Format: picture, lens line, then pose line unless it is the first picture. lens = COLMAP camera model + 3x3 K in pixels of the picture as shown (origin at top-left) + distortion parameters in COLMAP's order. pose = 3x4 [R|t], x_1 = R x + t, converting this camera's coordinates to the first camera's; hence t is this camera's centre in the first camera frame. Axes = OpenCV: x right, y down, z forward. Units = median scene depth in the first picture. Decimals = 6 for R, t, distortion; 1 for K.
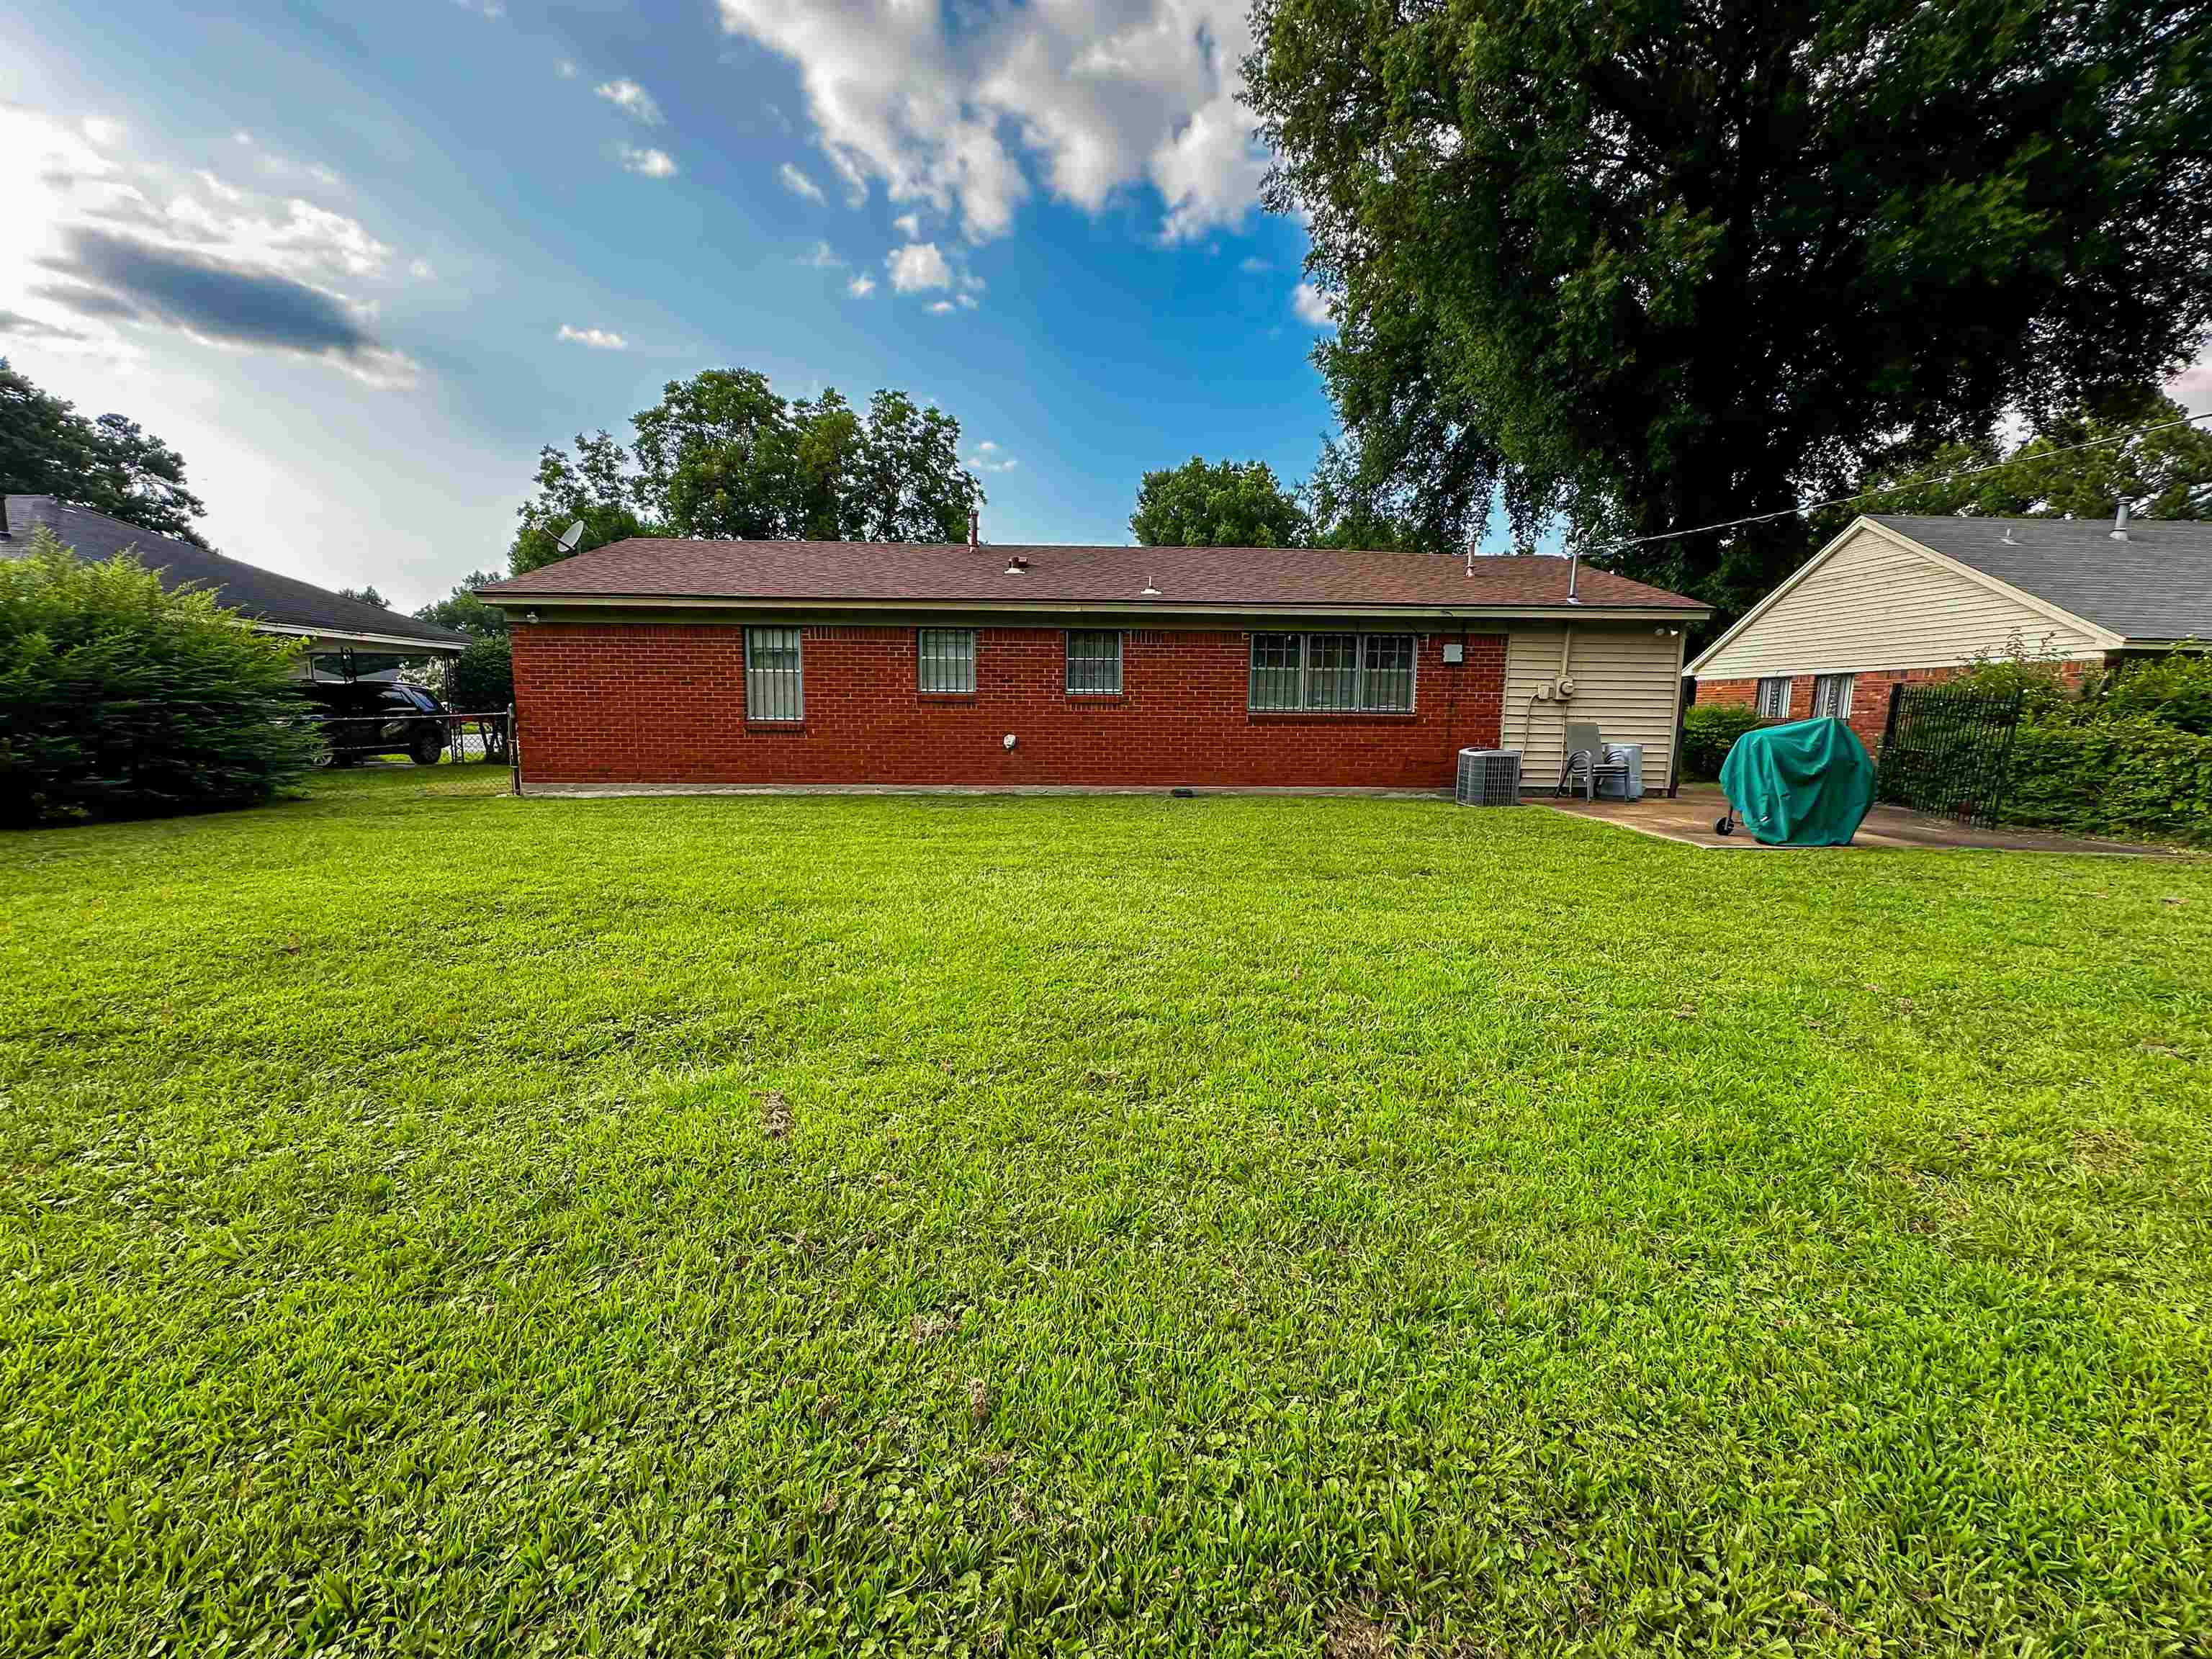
lens RADIAL K [[877.6, 0, 1083.0], [0, 877.6, 840.8], [0, 0, 1]] dist [-0.005285, 0.001756]
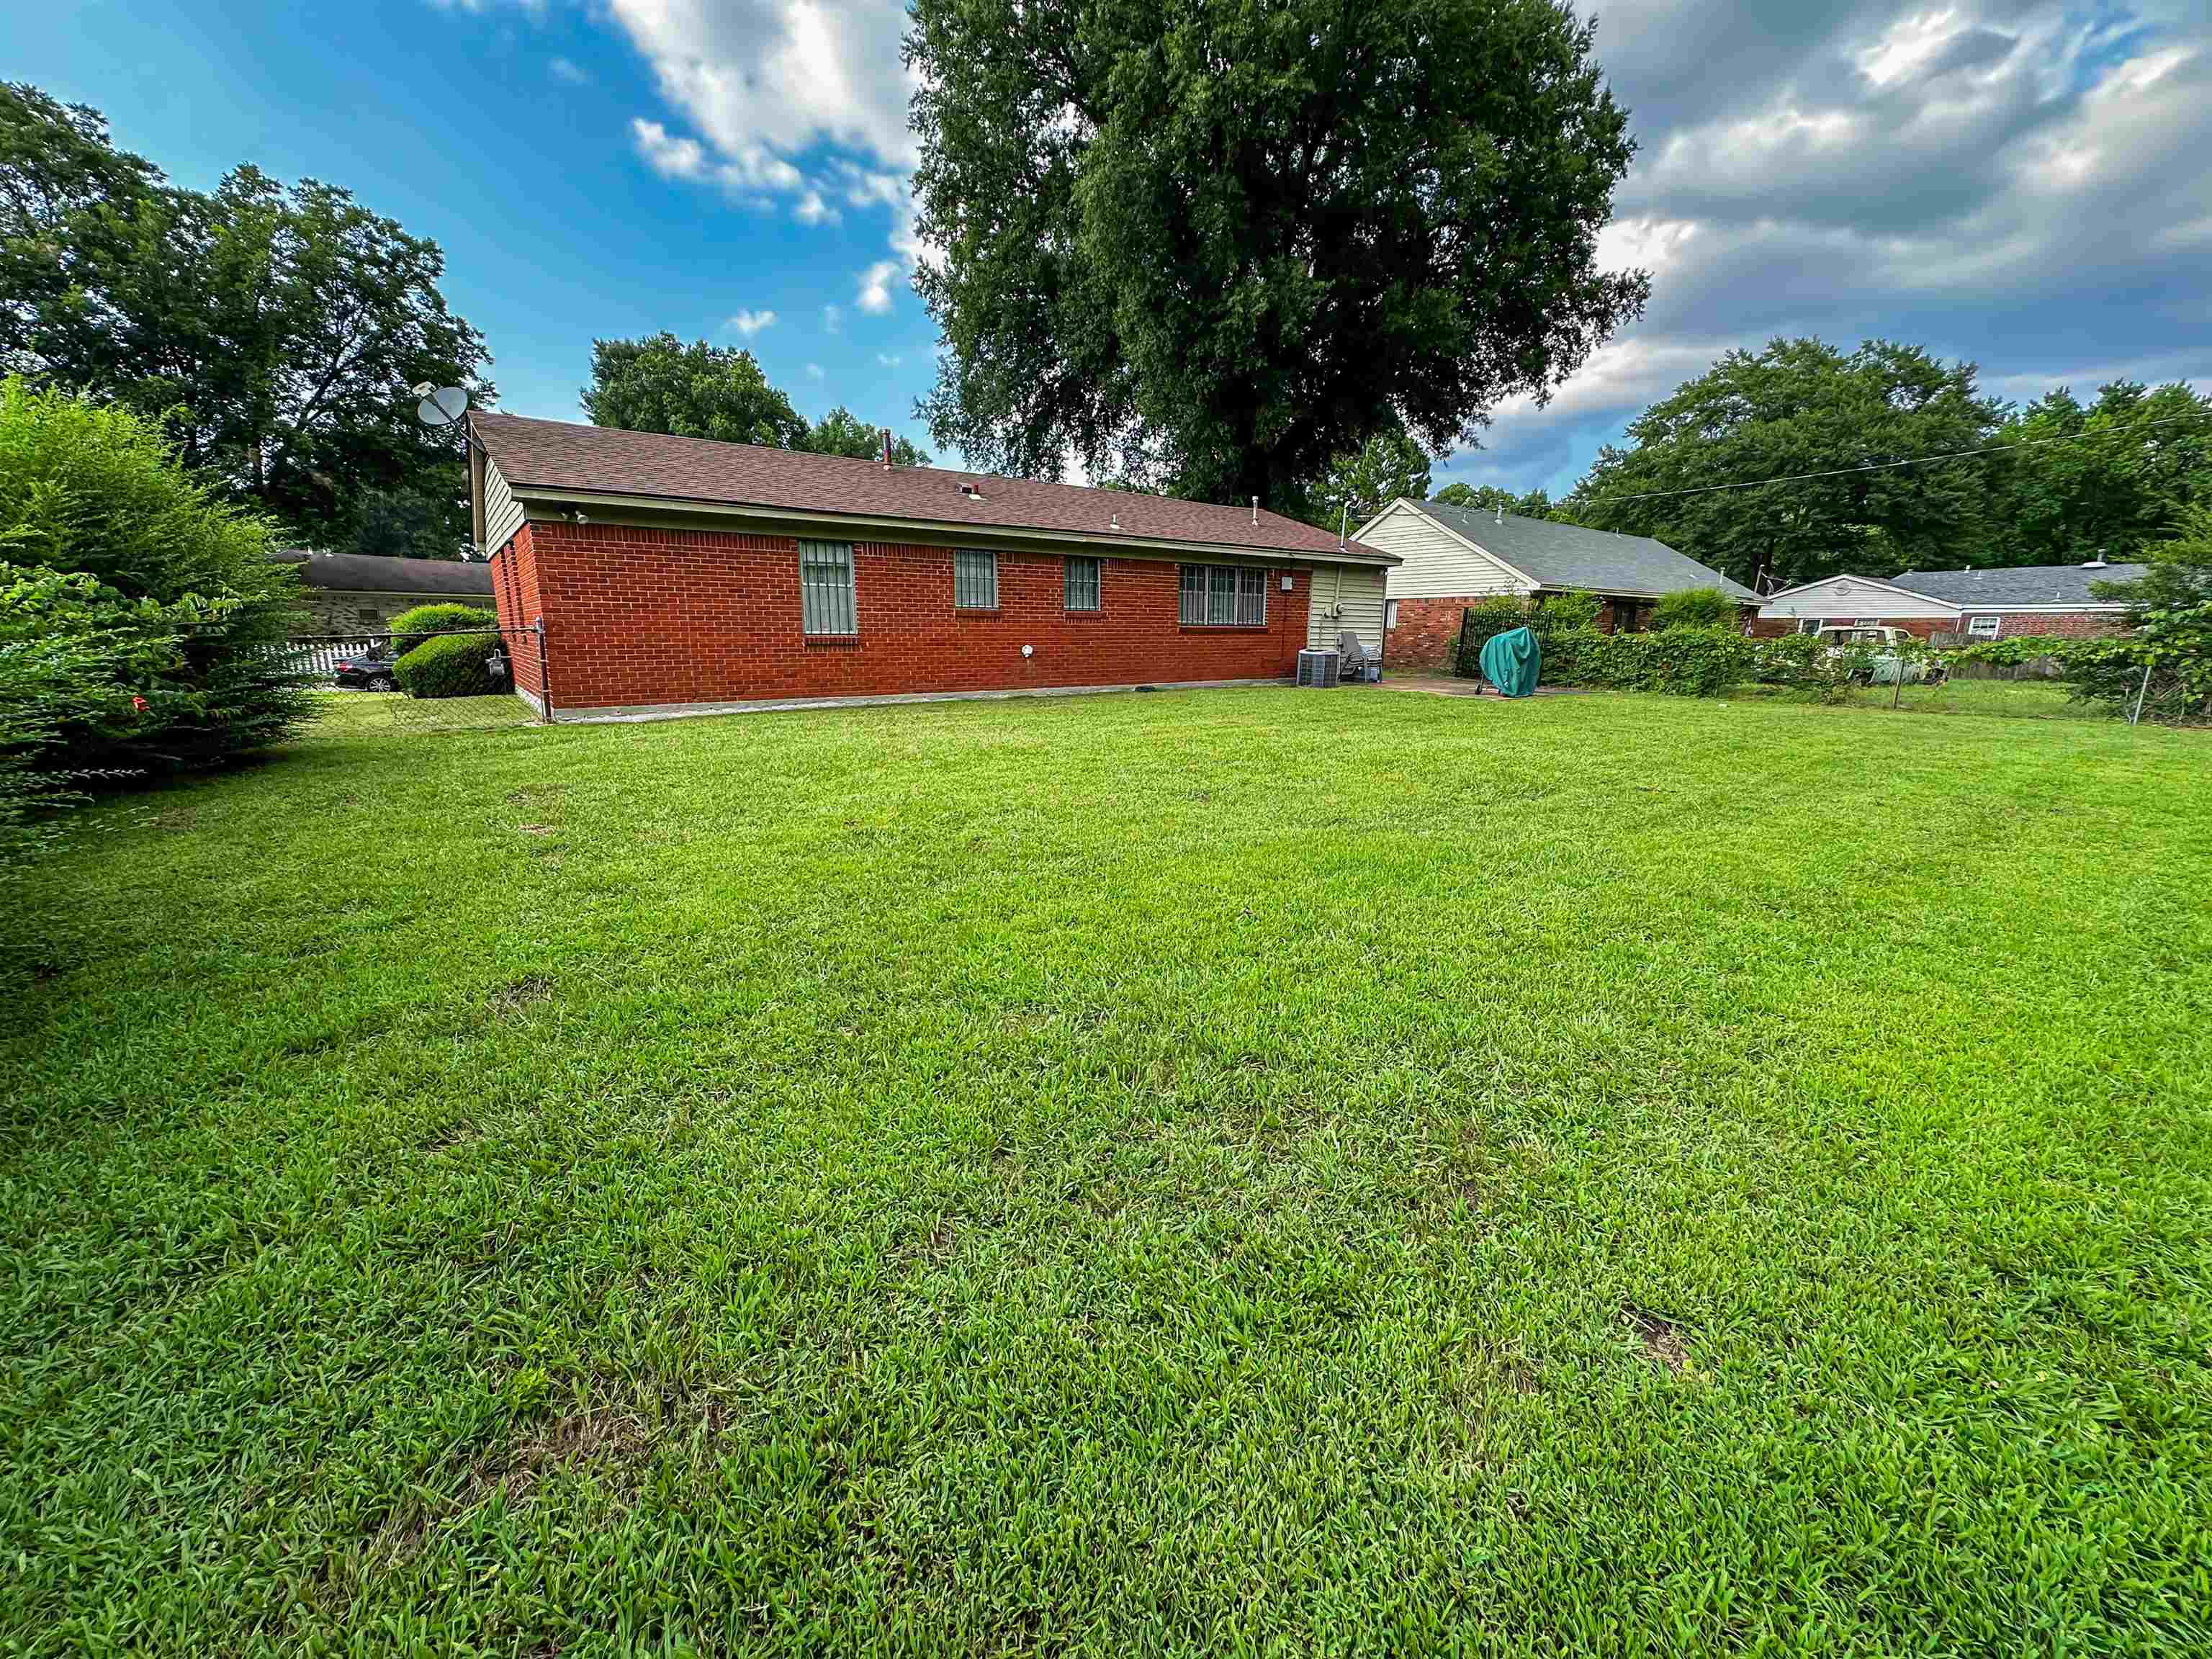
lens RADIAL K [[877.6, 0, 1099.2], [0, 877.6, 840.4], [0, 0, 1]] dist [-0.005285, 0.001756]
pose [[0.819449, -0.138326, 0.556210, -0.381794], [0.084401, 0.988983, 0.121608, 0.001973], [-0.566904, -0.052707, 0.822096, -0.020788]]
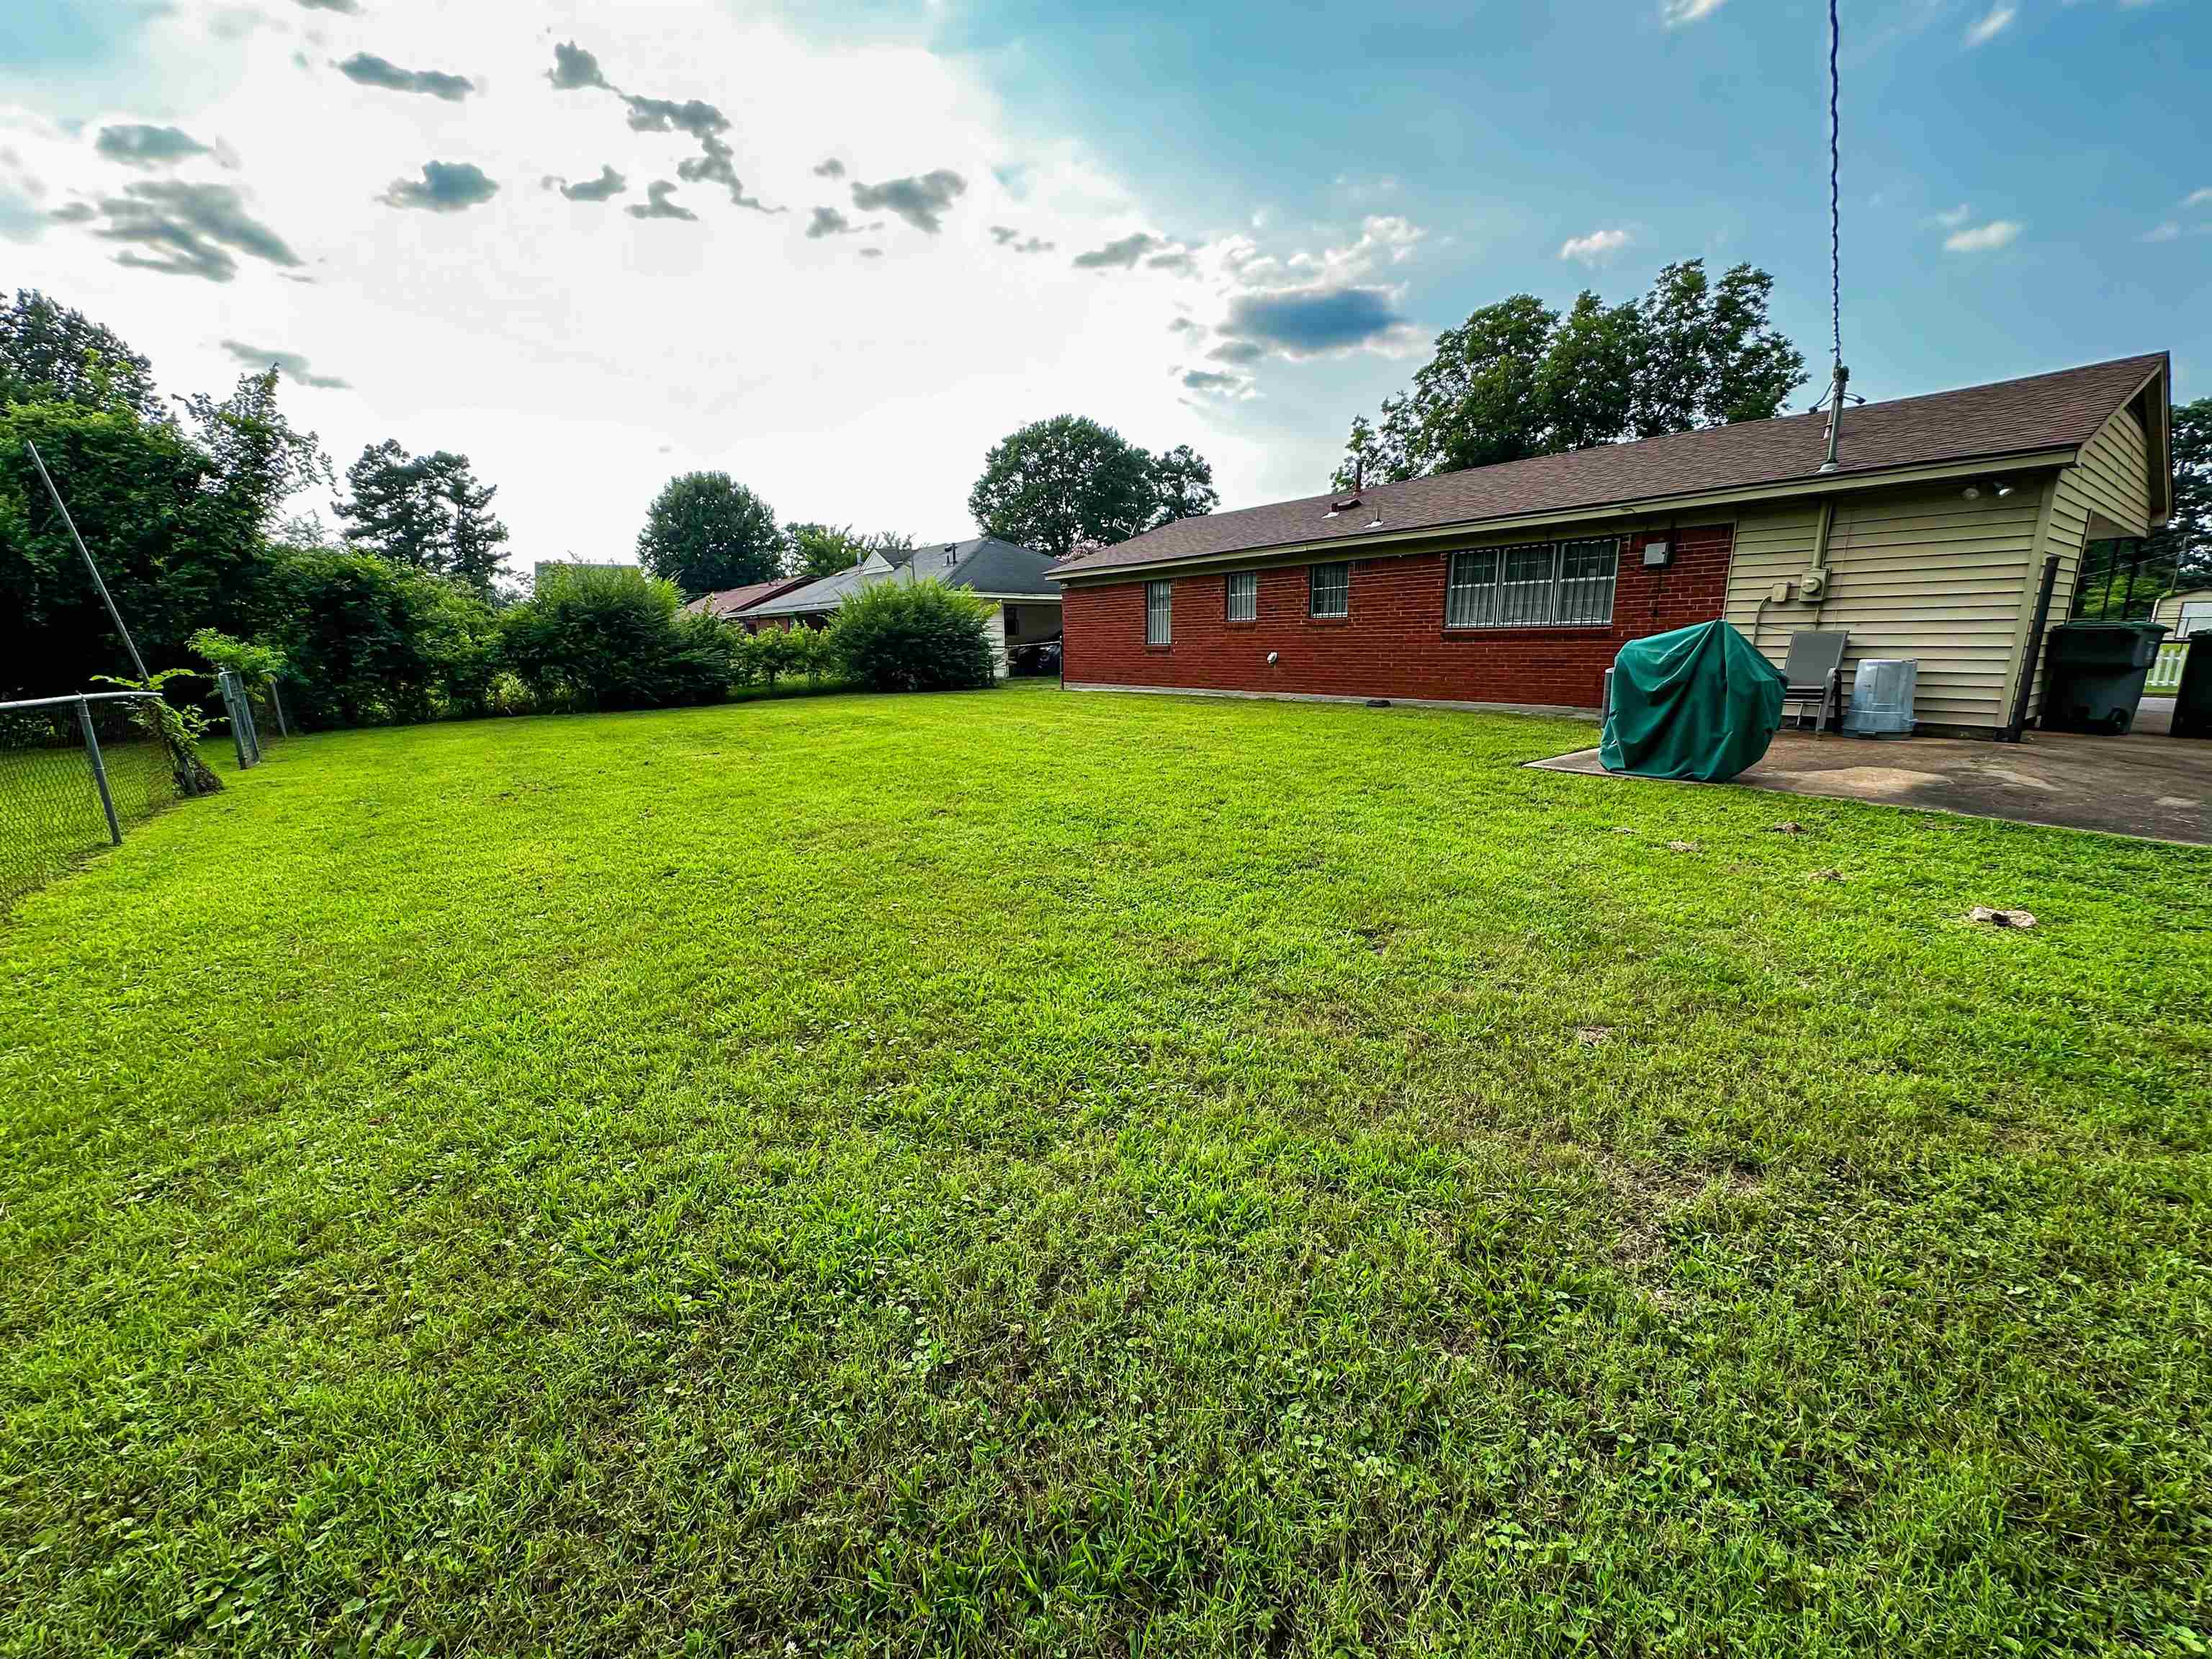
lens RADIAL K [[877.6, 0, 1097.4], [0, 877.6, 818.6], [0, 0, 1]] dist [-0.005285, 0.001756]
pose [[0.566803, 0.146593, -0.810706, 0.465150], [-0.097143, 0.989069, 0.110927, 0.001302], [0.818106, 0.015881, 0.574848, 0.030544]]
